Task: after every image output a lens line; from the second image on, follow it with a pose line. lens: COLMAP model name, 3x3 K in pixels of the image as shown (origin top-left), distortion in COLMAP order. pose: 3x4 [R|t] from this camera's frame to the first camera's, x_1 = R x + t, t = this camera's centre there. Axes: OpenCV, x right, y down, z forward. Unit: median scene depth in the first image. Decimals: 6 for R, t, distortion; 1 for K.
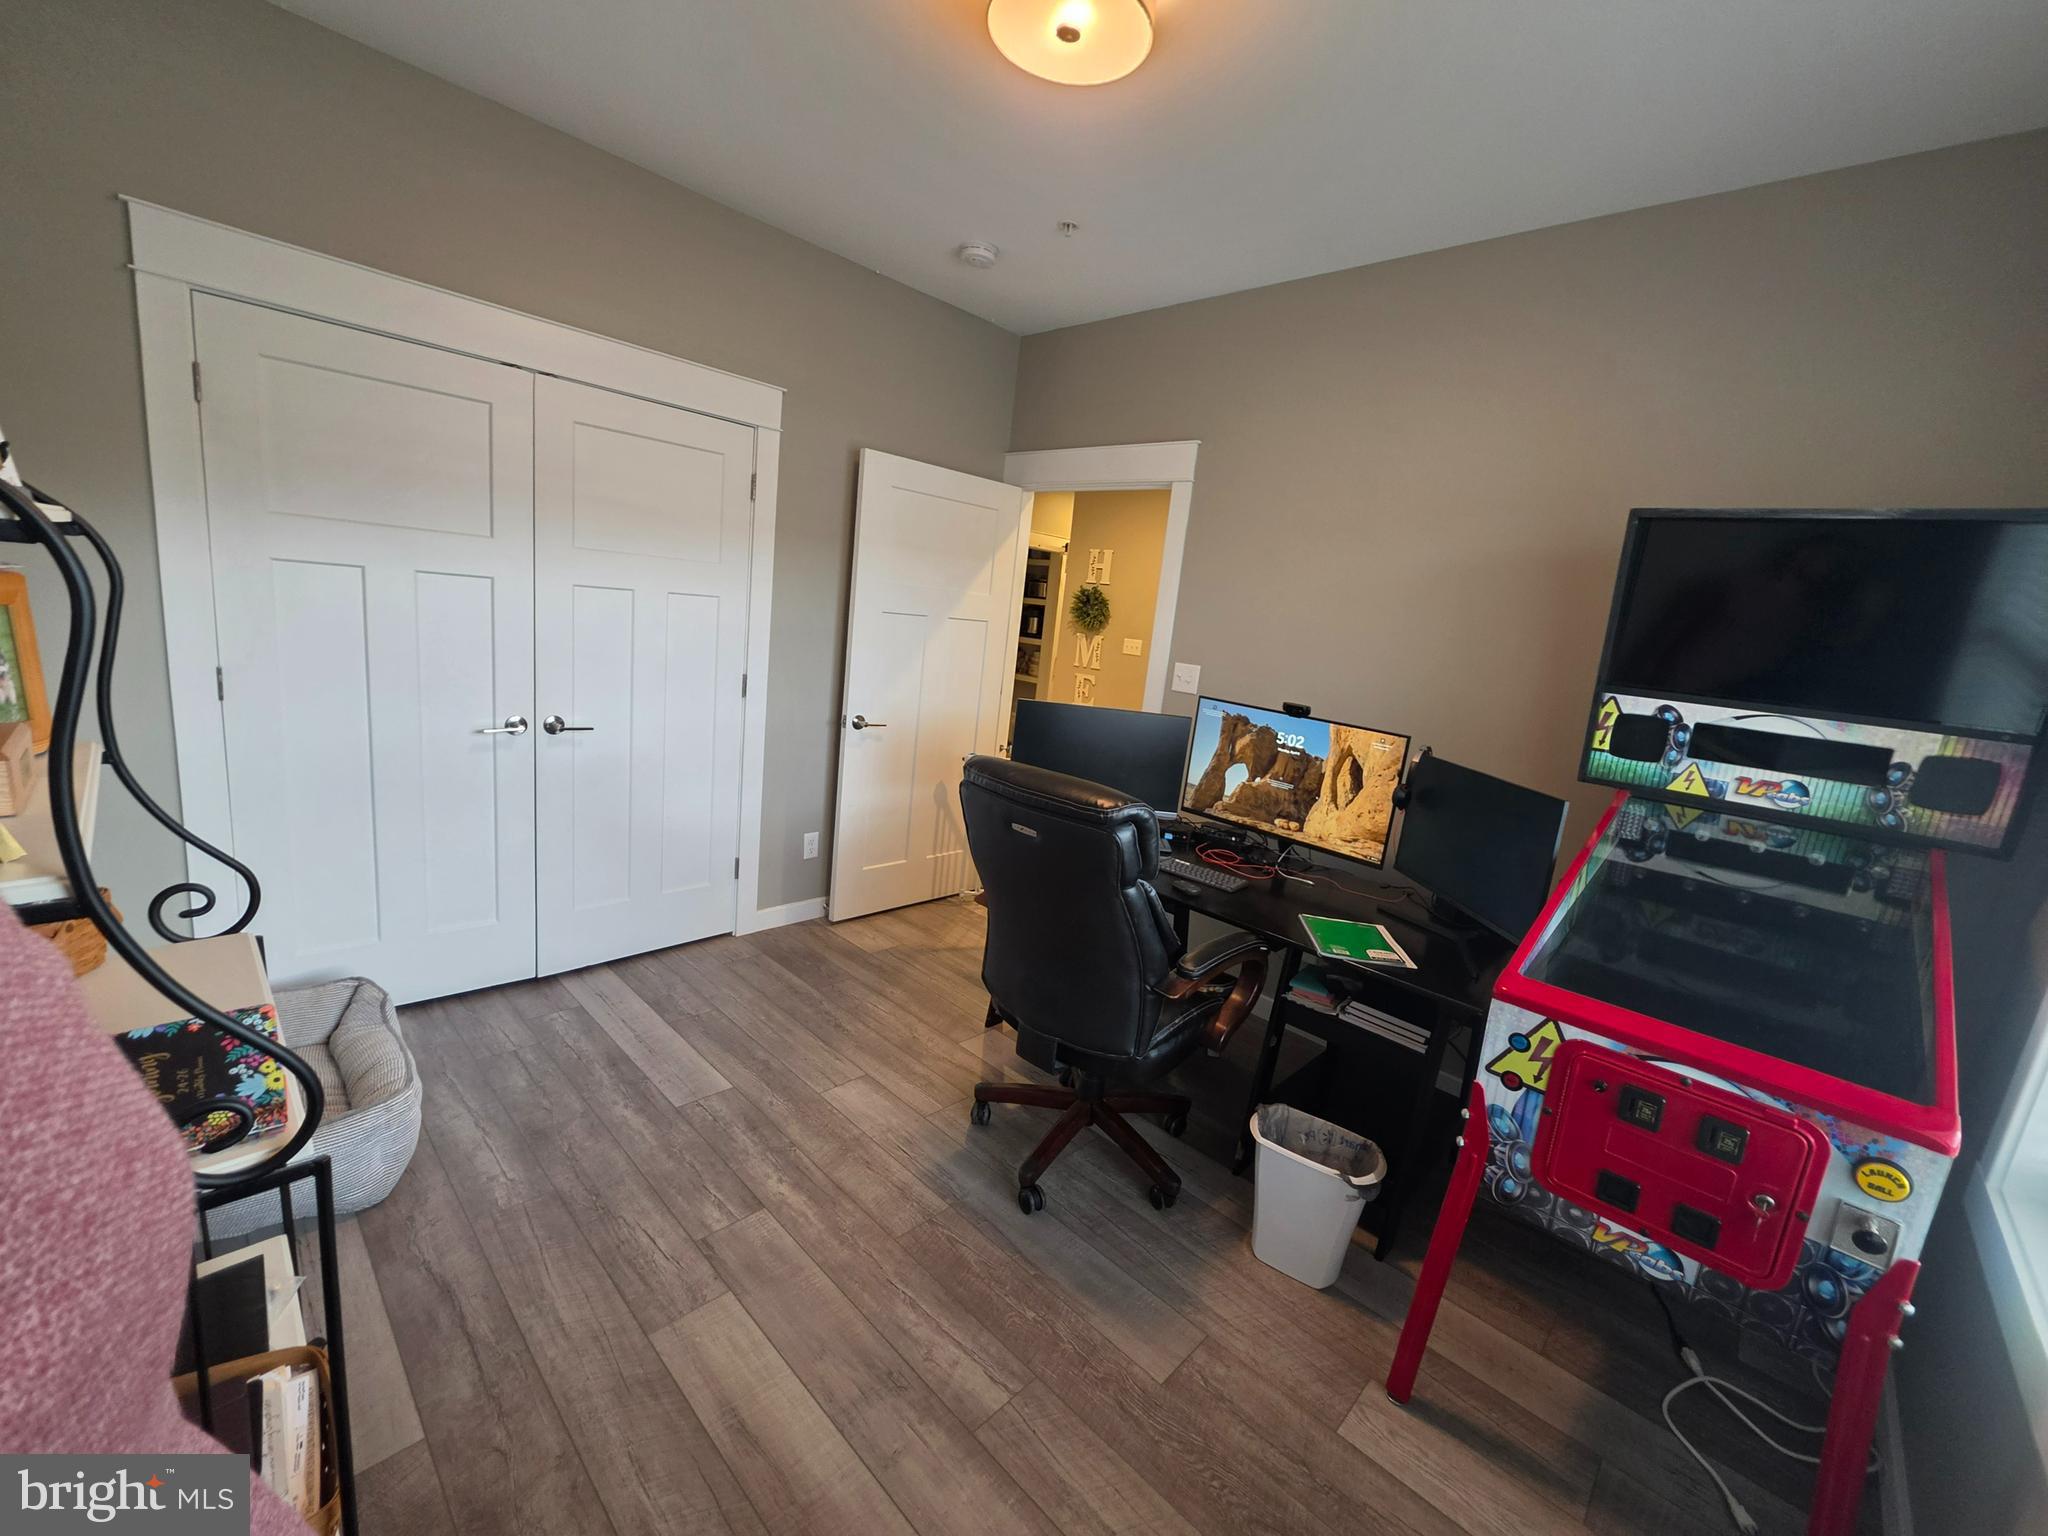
lens RADIAL K [[820.4, 0, 1017.4], [0, 820.4, 764.8], [0, 0, 1]] dist [-0.010119, 0.000692]
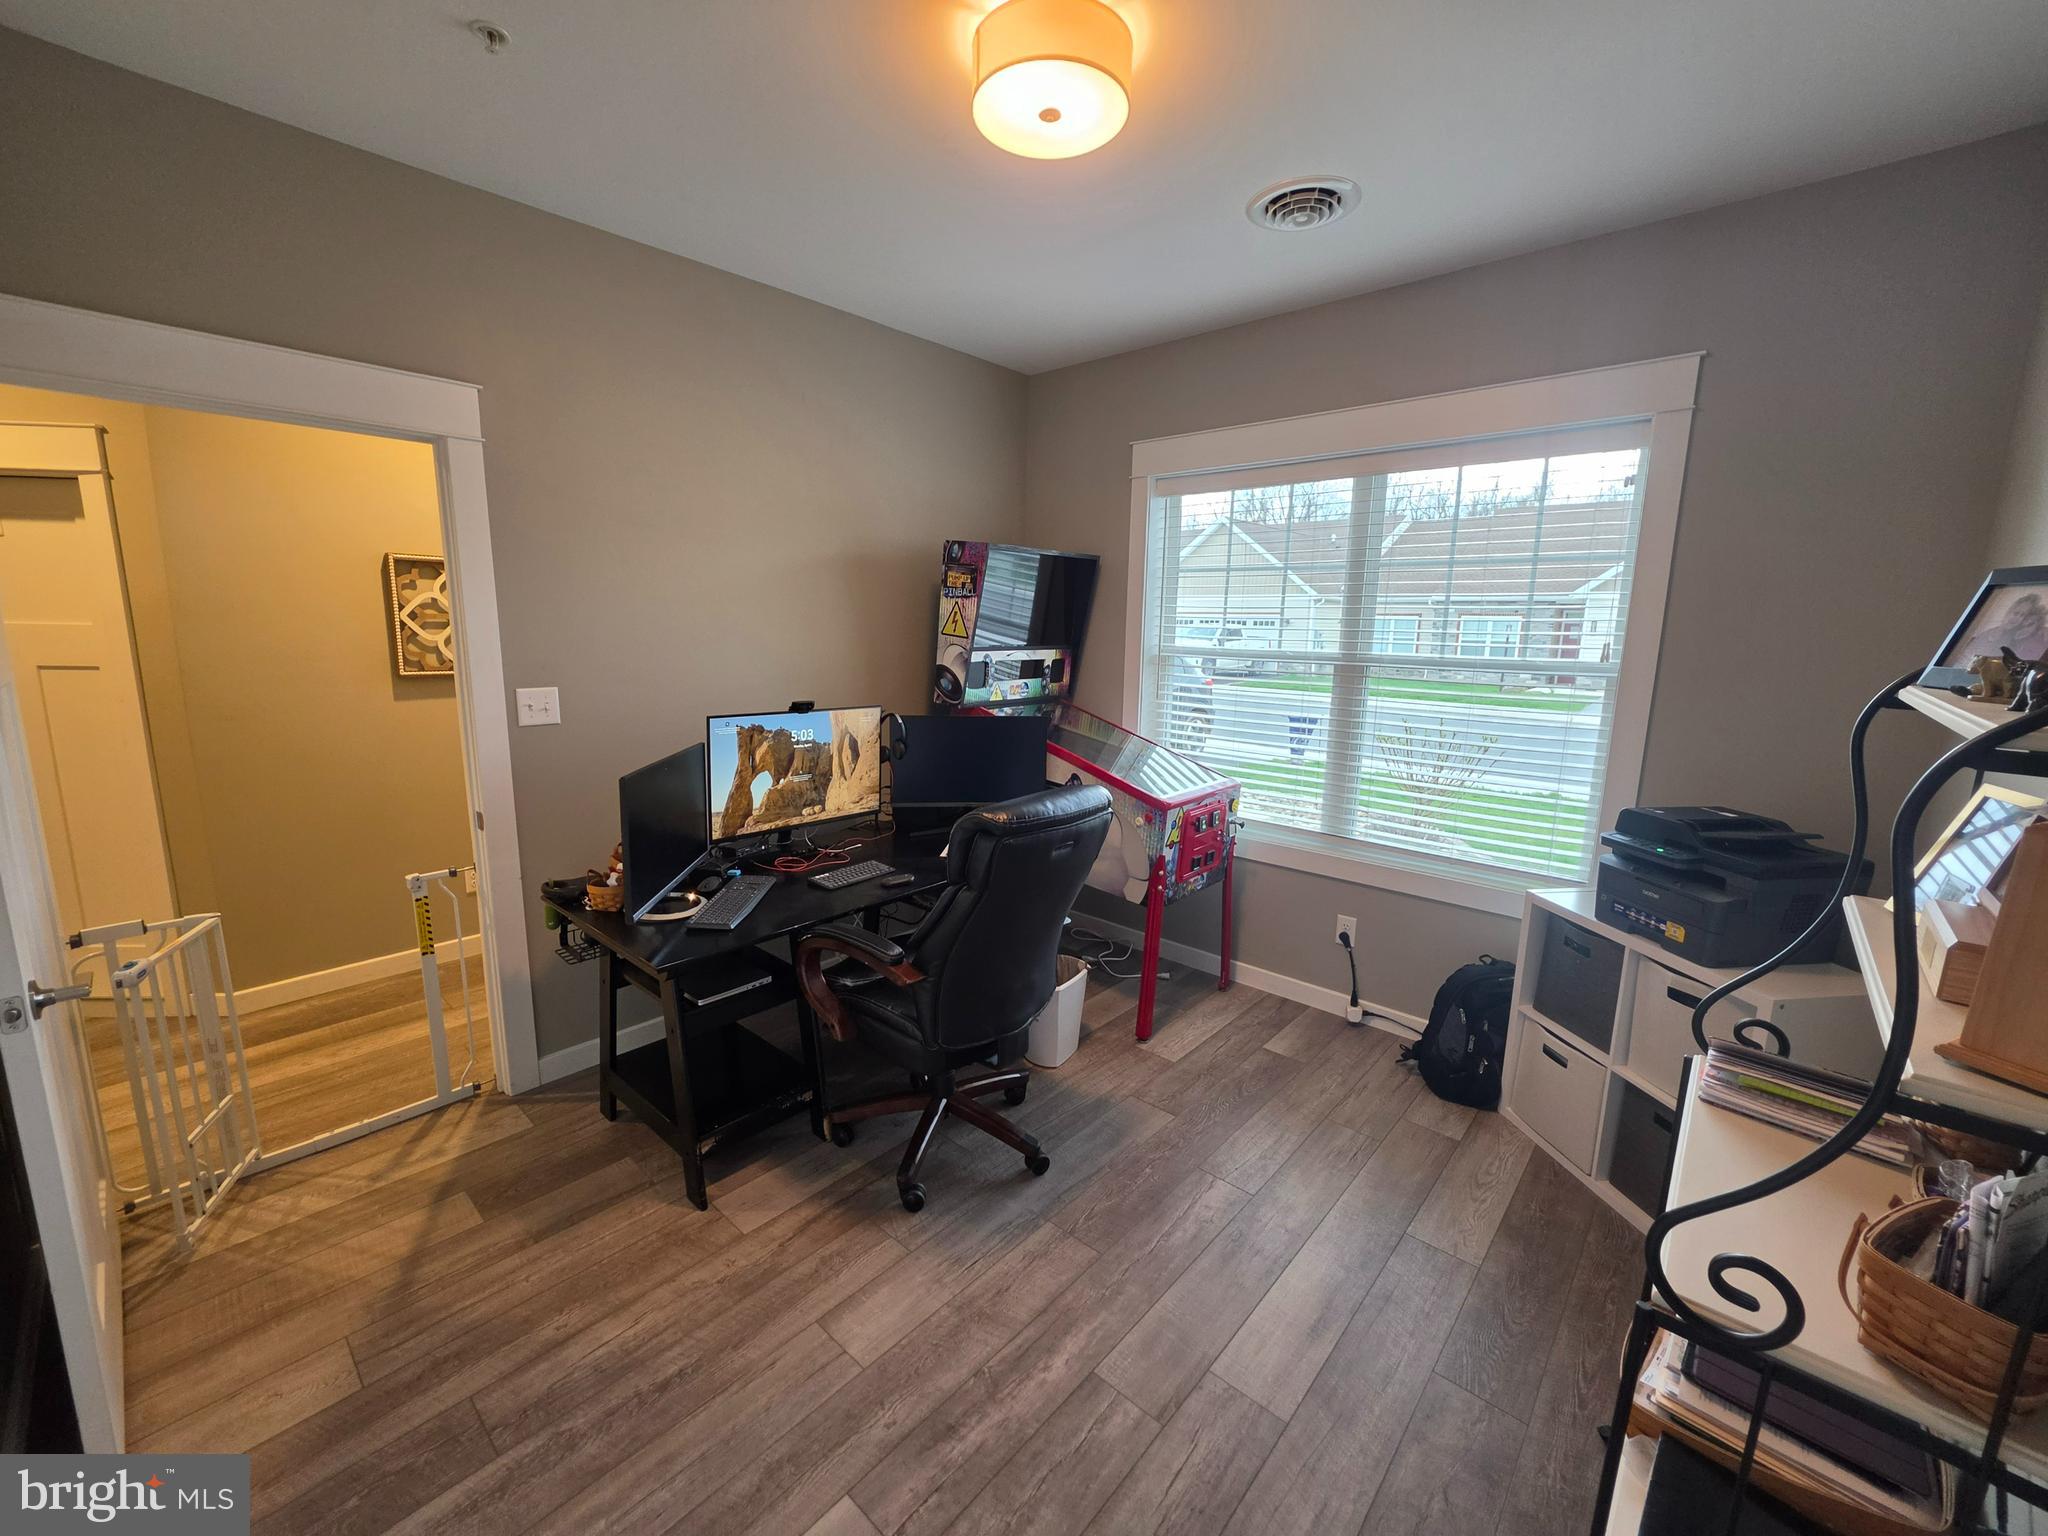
lens RADIAL K [[820.4, 0, 1017.4], [0, 820.4, 764.8], [0, 0, 1]] dist [-0.010119, 0.000692]
pose [[-0.030064, -0.273128, 0.961508, -0.714787], [0.171938, 0.946191, 0.274153, -0.237928], [-0.984649, 0.173562, 0.018515, 0.704484]]
